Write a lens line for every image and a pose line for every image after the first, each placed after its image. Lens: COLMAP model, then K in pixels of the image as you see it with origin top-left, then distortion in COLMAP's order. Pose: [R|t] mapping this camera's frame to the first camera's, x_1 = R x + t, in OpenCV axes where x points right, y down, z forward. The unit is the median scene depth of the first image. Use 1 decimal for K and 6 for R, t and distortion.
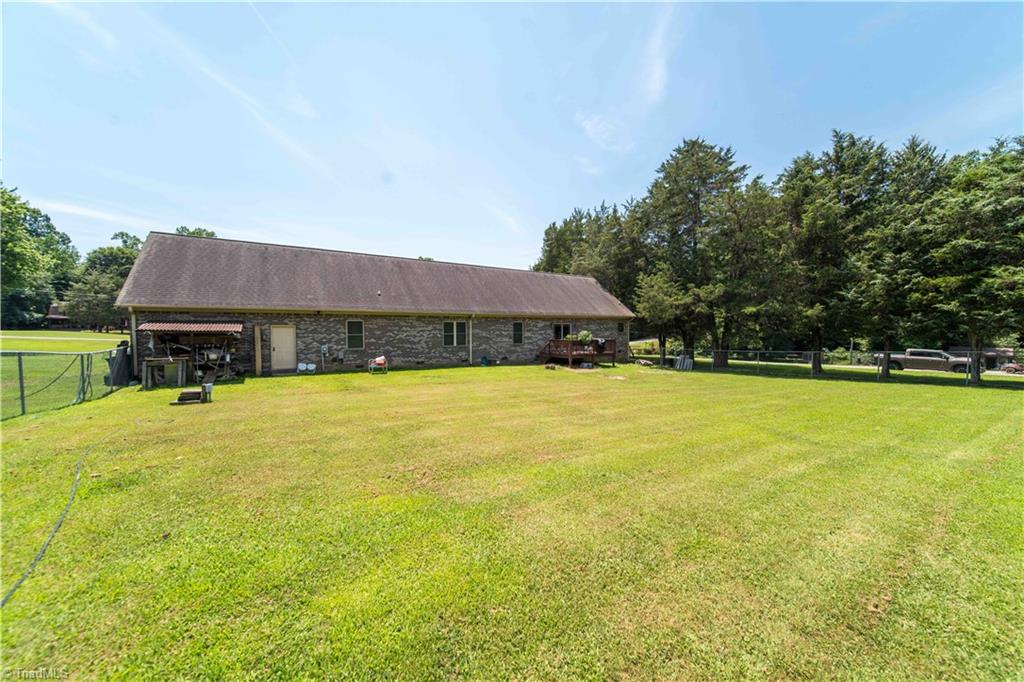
lens RADIAL K [[358.3, 0, 511.0], [0, 358.3, 342.7], [0, 0, 1]] dist [-0.002048, -0.000204]
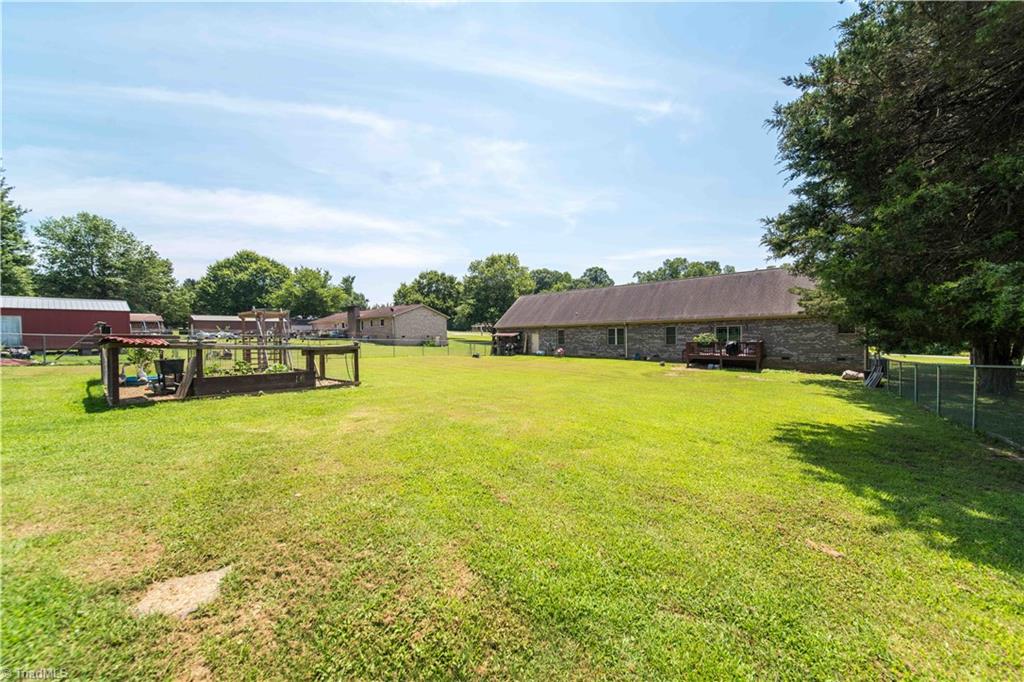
lens RADIAL K [[358.3, 0, 511.0], [0, 358.3, 342.7], [0, 0, 1]] dist [-0.002048, -0.000204]
pose [[0.301176, 0.010430, -0.953512, 1.102596], [-0.023780, 0.999711, 0.003424, 0.005381], [0.953272, 0.021644, 0.301337, 0.148209]]
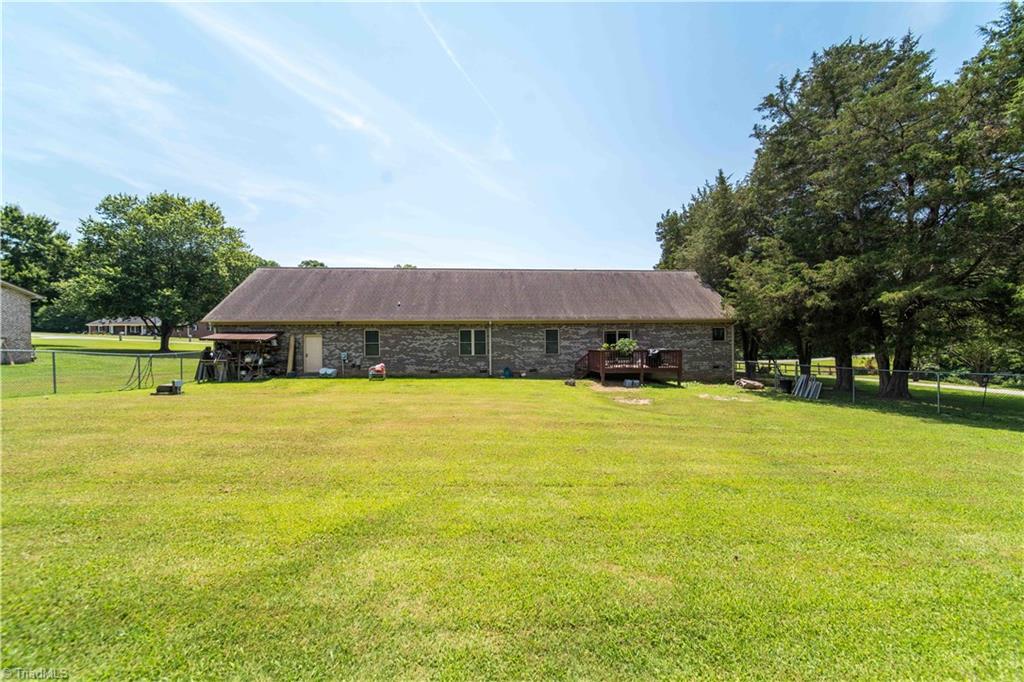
lens RADIAL K [[358.3, 0, 511.0], [0, 358.3, 342.7], [0, 0, 1]] dist [-0.002048, -0.000204]
pose [[0.881555, -0.003293, -0.472070, 0.376696], [-0.012599, 0.999455, -0.030500, 0.003381], [0.471914, 0.032835, 0.881033, 0.210959]]
